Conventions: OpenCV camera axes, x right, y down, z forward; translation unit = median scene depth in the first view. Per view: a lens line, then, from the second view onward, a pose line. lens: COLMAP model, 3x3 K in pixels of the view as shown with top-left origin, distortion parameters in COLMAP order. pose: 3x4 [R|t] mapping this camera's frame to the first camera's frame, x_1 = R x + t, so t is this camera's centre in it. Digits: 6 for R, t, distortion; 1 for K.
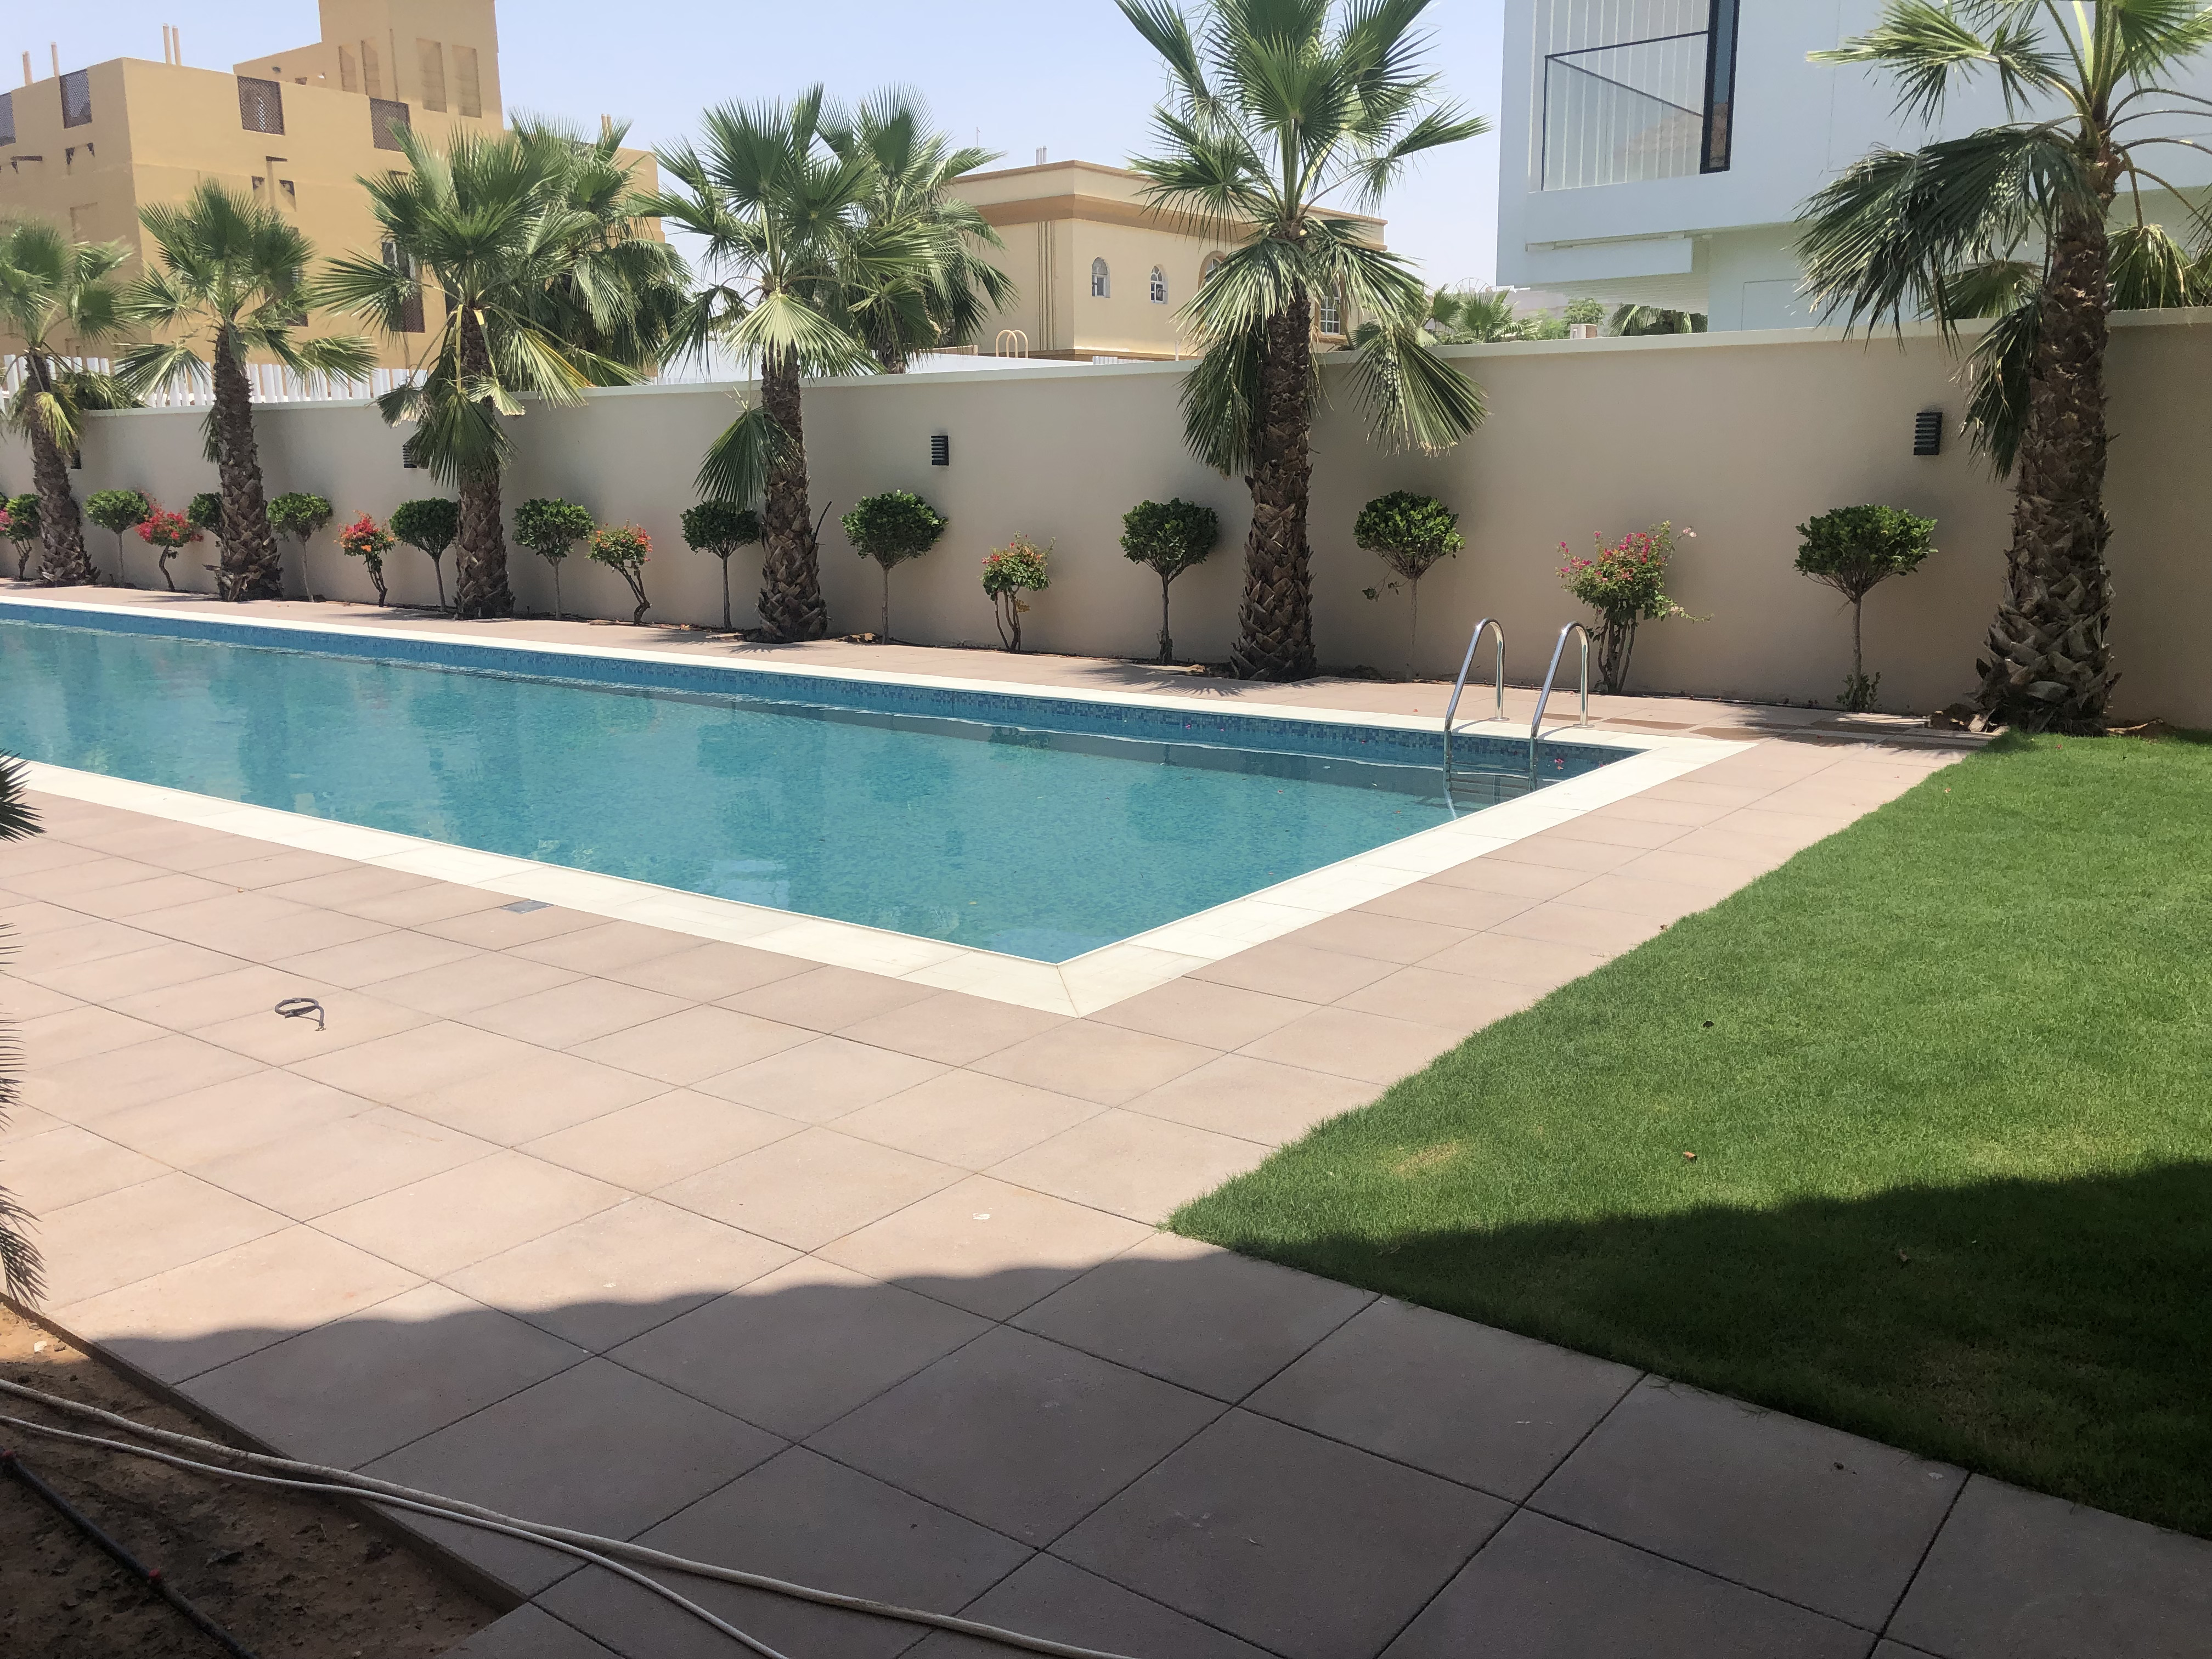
lens RADIAL K [[1834.9, 0, 1115.0], [0, 1834.9, 826.1], [0, 0, 1]] dist [0.034269, 0.005876]
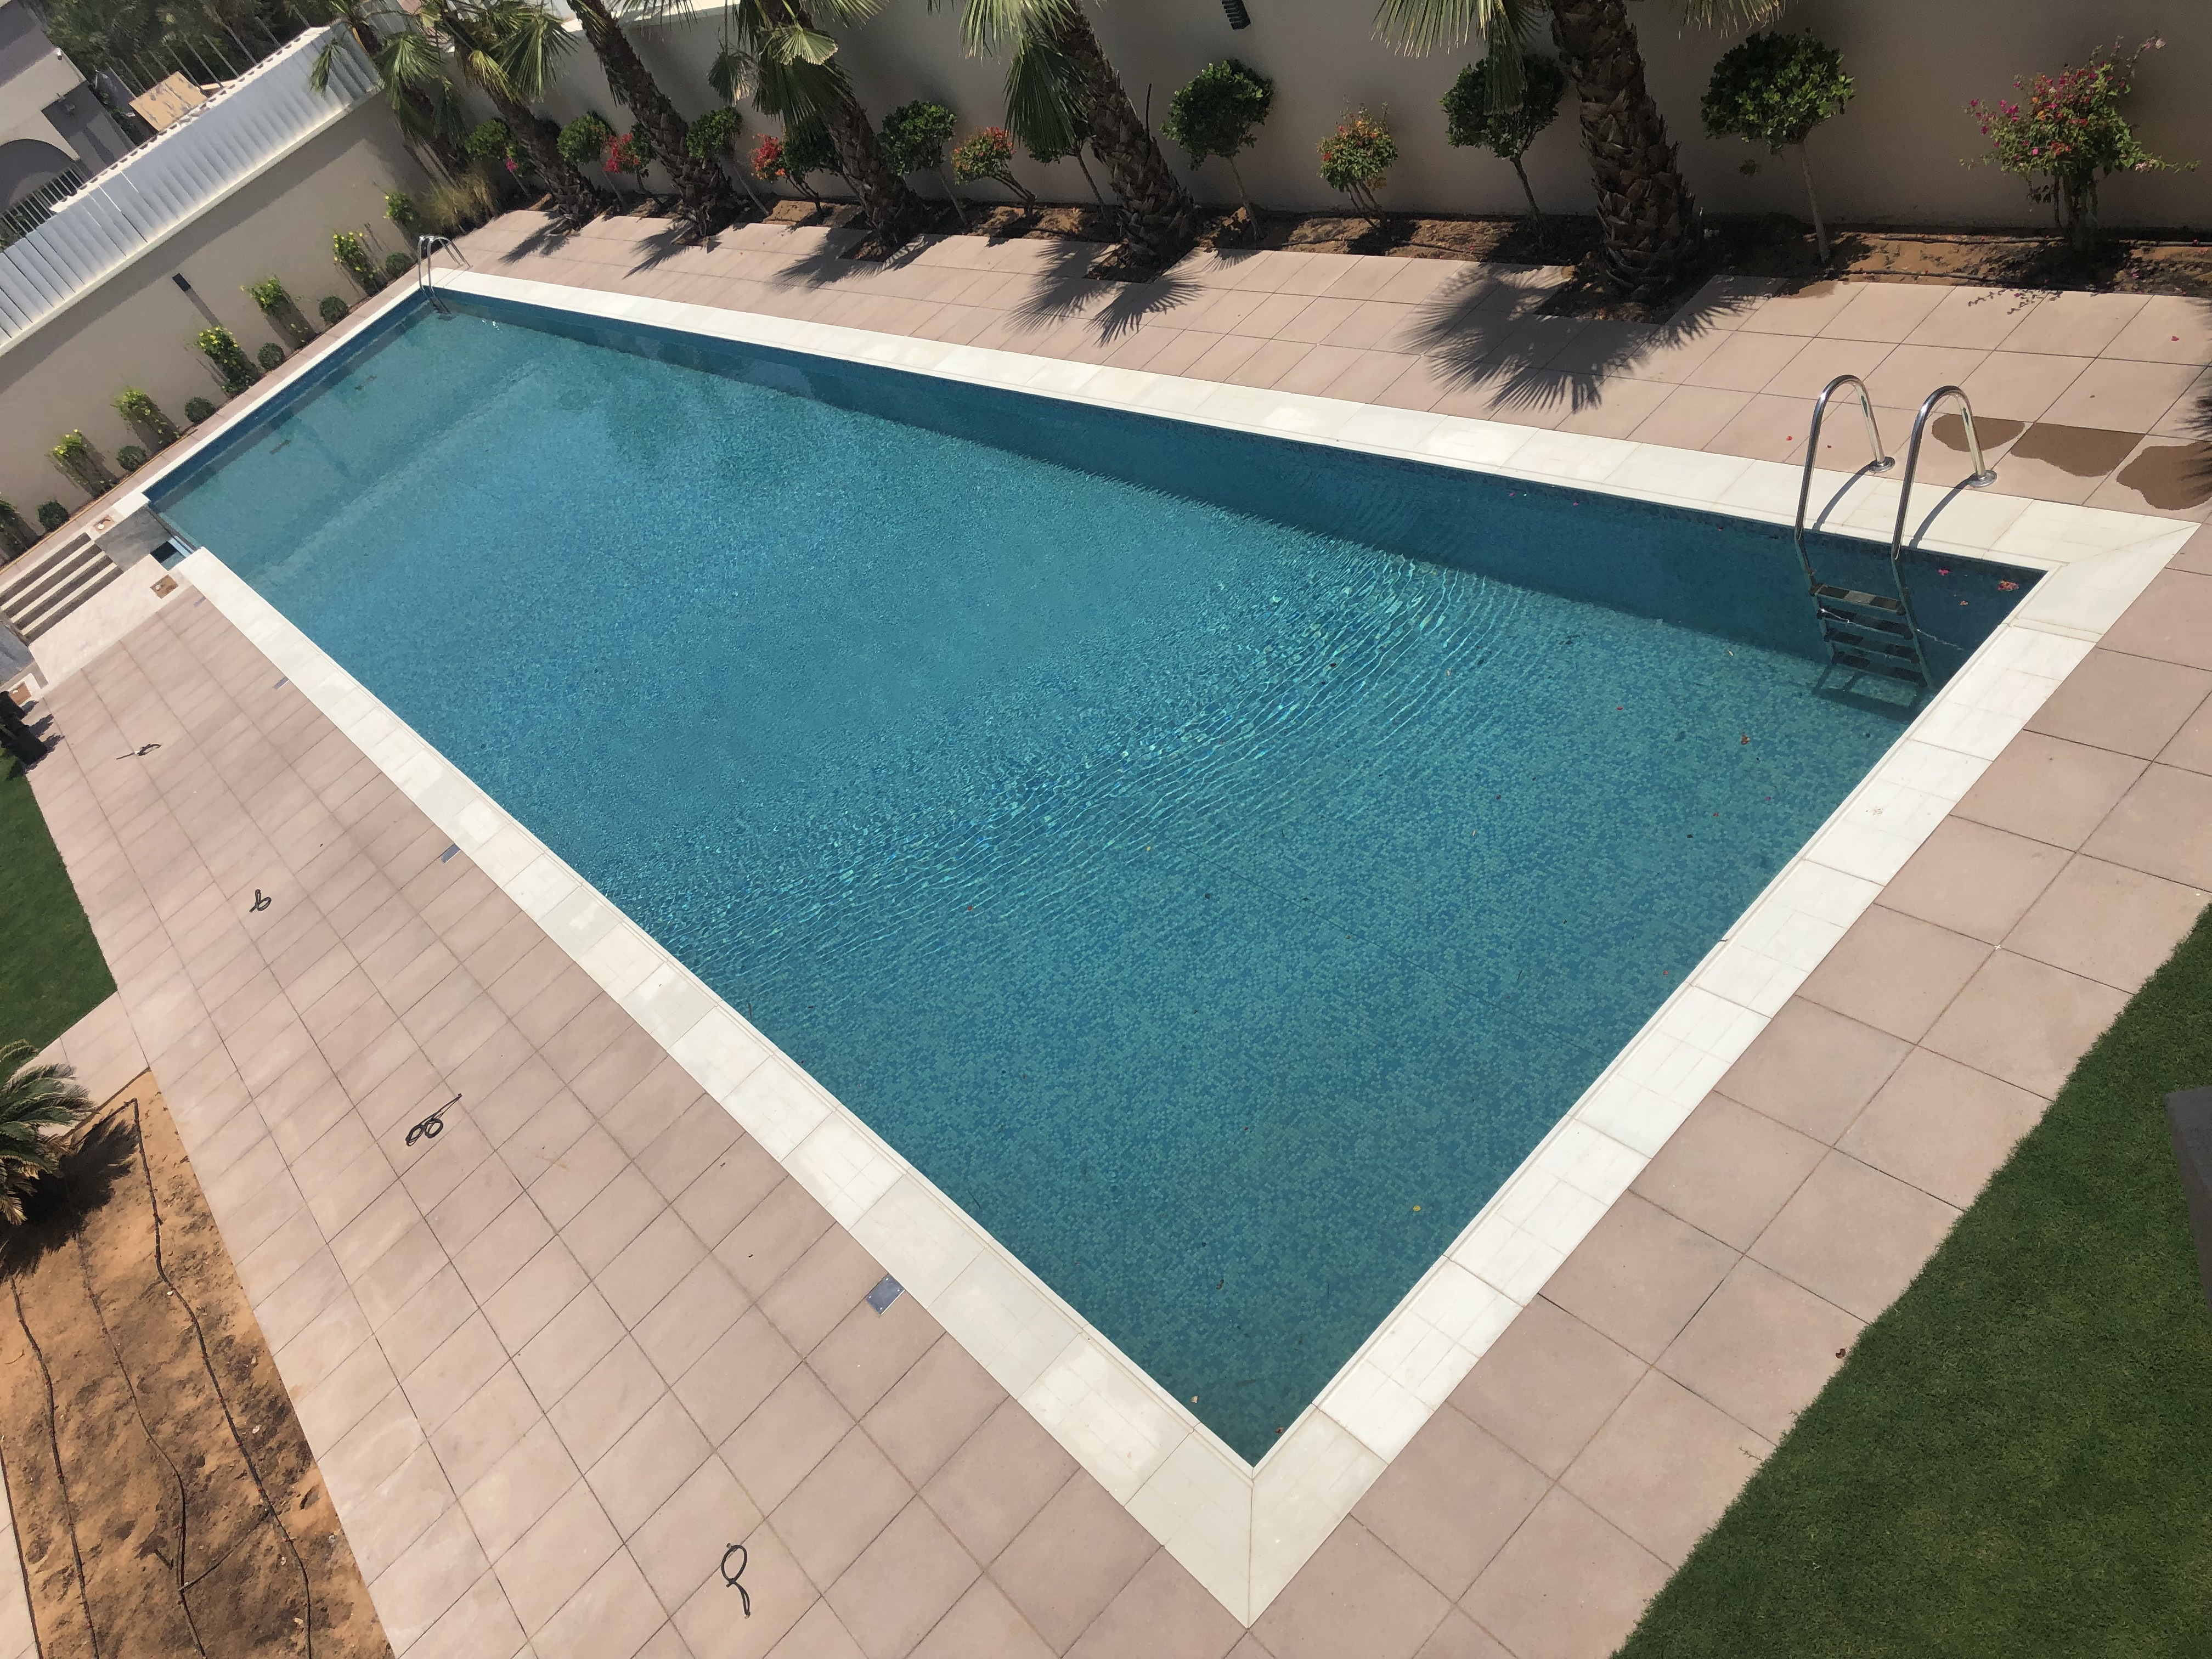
lens RADIAL K [[1845.8, 0, 1099.8], [0, 1845.8, 825.8], [0, 0, 1]] dist [0.021733, -0.006479]
pose [[0.873951, -0.171277, -0.454833, 0.153116], [0.382663, 0.819450, 0.426697, -0.250654], [0.299630, -0.546960, 0.781701, 0.096804]]
